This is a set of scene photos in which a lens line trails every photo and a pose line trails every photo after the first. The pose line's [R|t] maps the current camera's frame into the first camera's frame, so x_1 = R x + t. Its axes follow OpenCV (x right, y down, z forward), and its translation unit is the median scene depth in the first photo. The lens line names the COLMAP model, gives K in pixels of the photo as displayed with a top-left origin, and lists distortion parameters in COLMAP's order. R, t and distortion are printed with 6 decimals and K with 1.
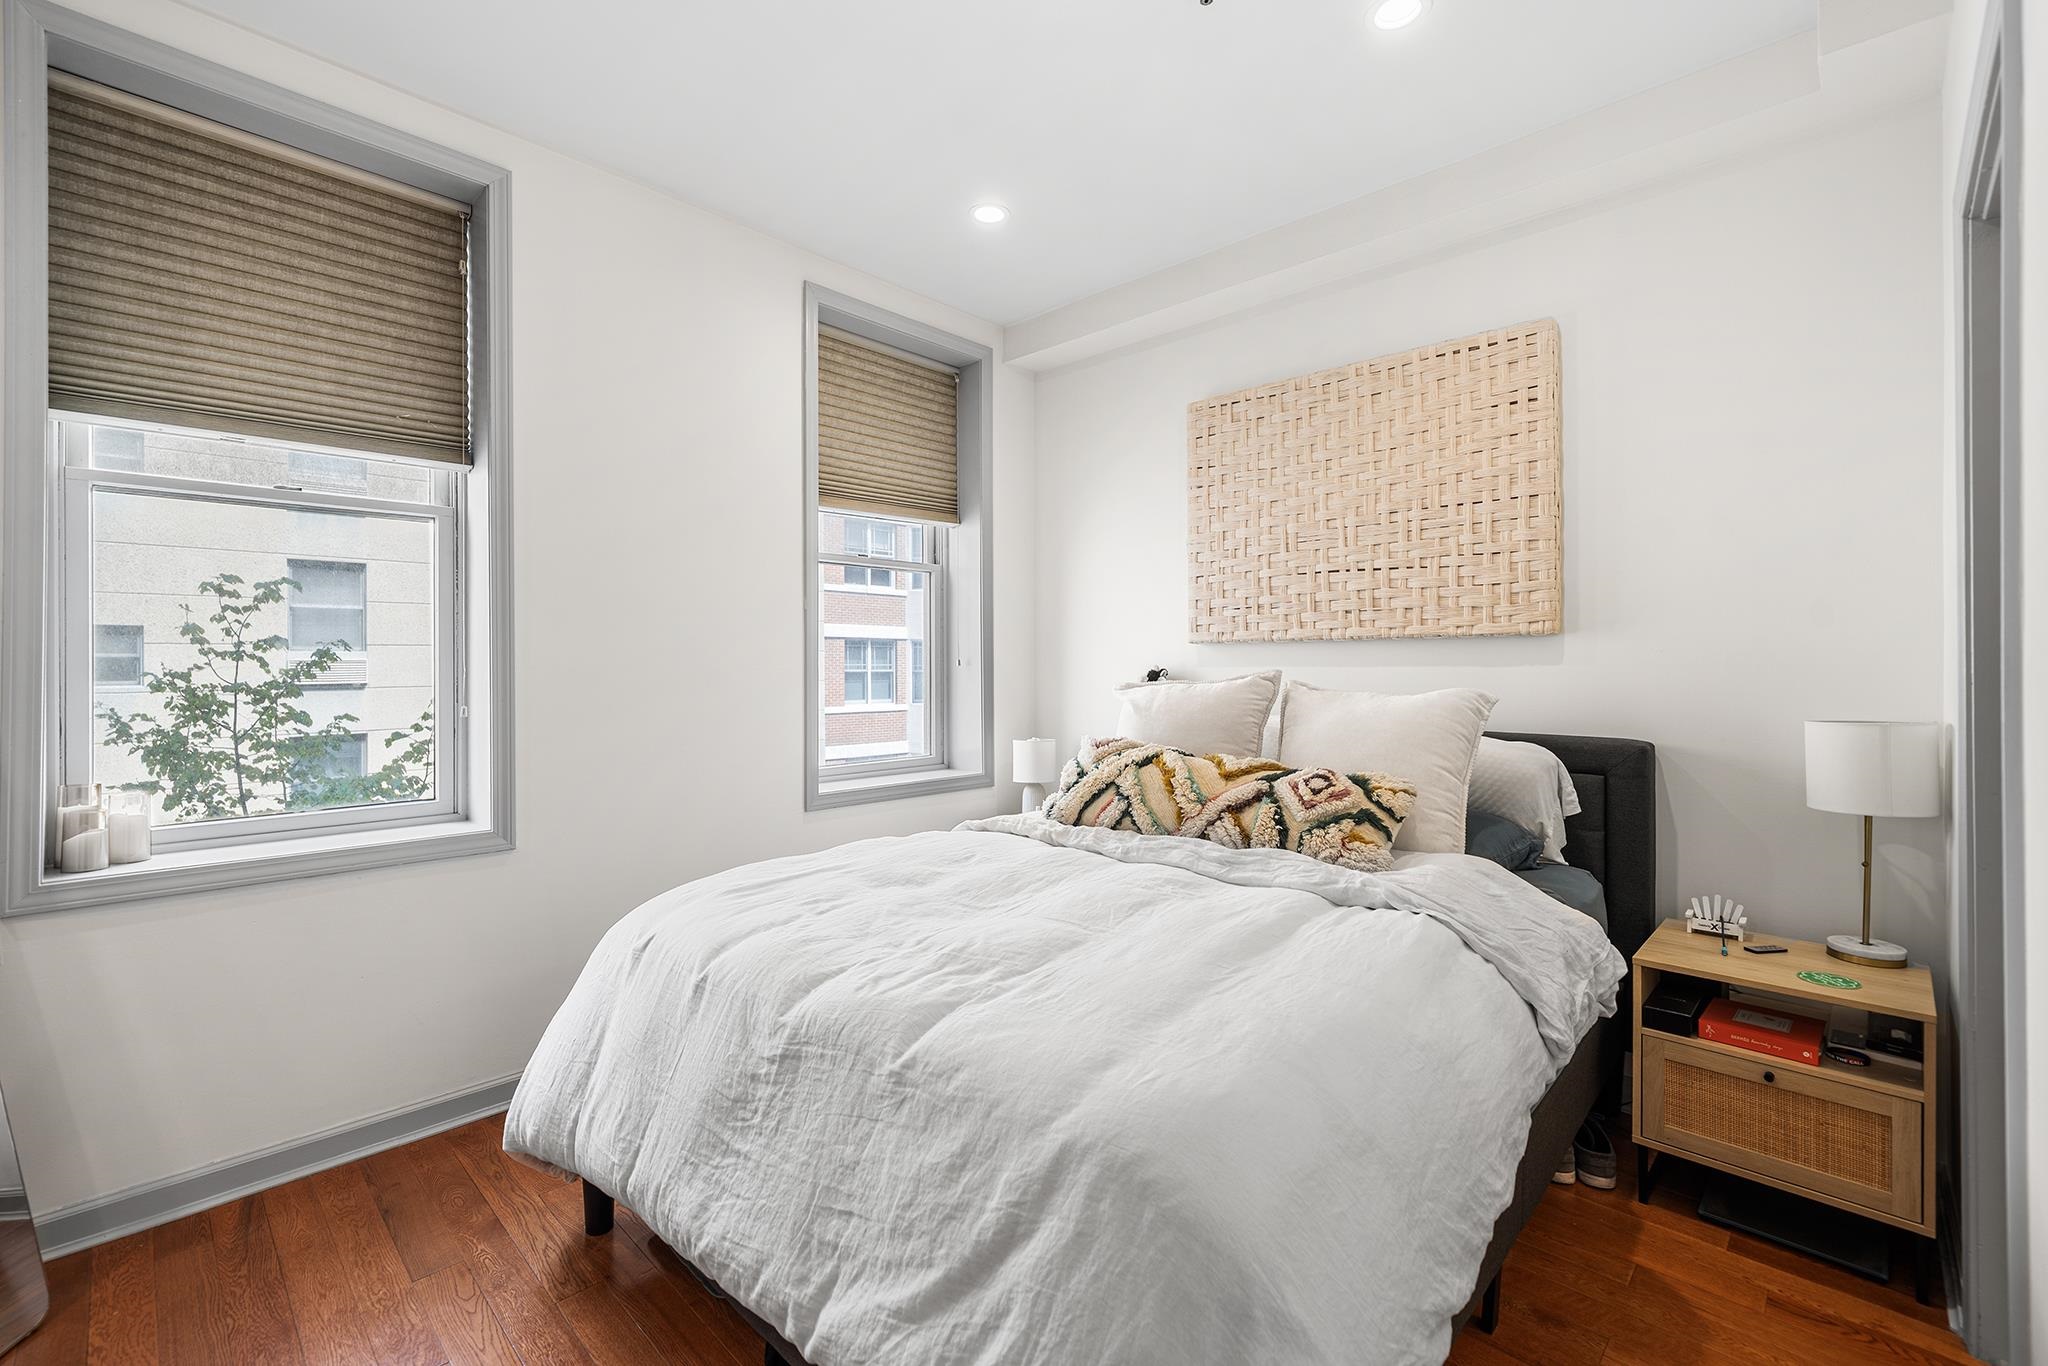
lens RADIAL K [[879.3, 0, 1020.0], [0, 879.3, 666.9], [0, 0, 1]] dist [-0.001980, -0.000162]
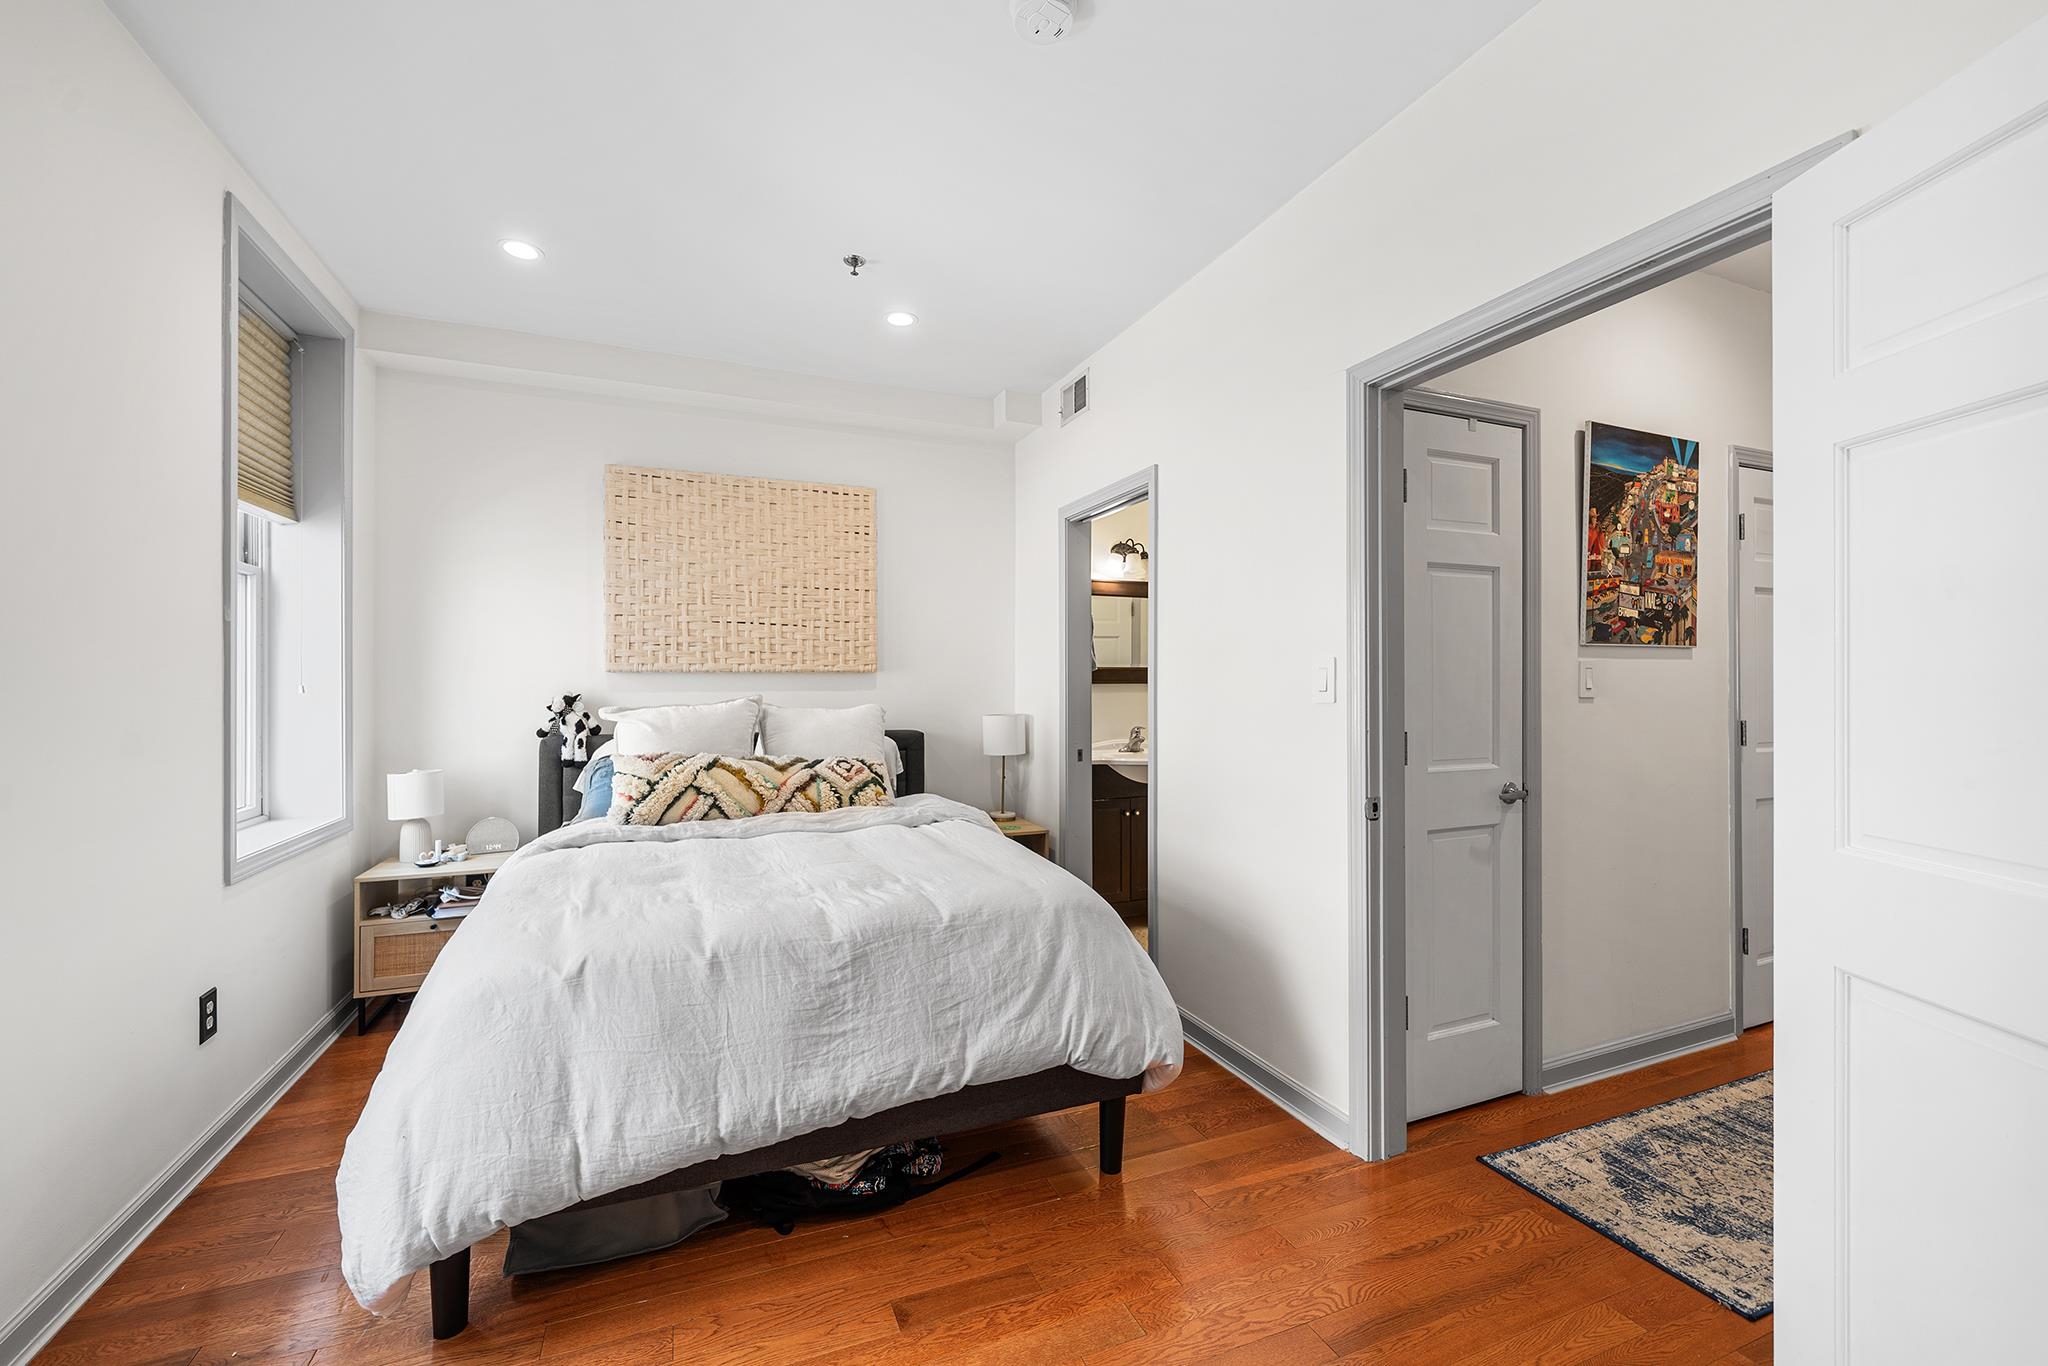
lens RADIAL K [[833.0, 0, 1008.4], [0, 833.0, 687.1], [0, 0, 1]] dist [-0.001447, -0.000218]
pose [[0.394631, -0.002725, 0.918836, -0.754690], [0.002585, 0.999995, 0.001856, -0.009334], [-0.918836, 0.001643, 0.394636, 0.107012]]
